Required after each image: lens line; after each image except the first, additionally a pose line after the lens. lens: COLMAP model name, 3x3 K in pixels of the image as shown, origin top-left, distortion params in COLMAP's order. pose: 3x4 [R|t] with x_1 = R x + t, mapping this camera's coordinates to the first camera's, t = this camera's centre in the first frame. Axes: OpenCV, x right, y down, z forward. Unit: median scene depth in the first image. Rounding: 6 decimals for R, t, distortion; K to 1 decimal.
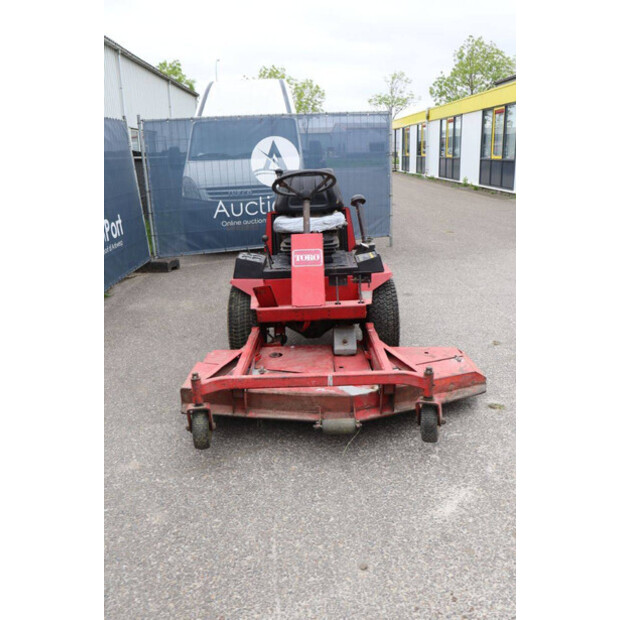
lens RADIAL K [[539.5, 0, 310.0], [0, 539.5, 310.0], [0, 0, 1]] dist [-0.167370, 0.163161]
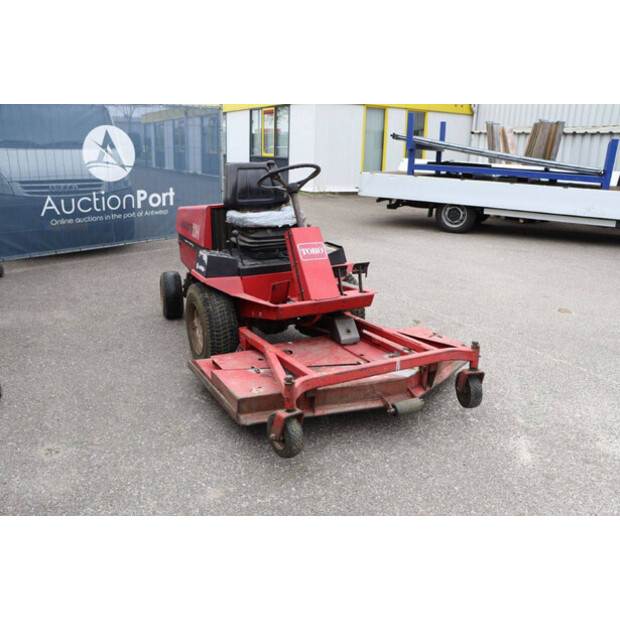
lens RADIAL K [[539.5, 0, 310.0], [0, 539.5, 310.0], [0, 0, 1]] dist [-0.167370, 0.163161]
pose [[0.882522, -0.084331, 0.462648, -0.200154], [0.081577, 0.996328, 0.025999, -0.006113], [-0.463142, 0.014797, 0.886161, 0.050246]]
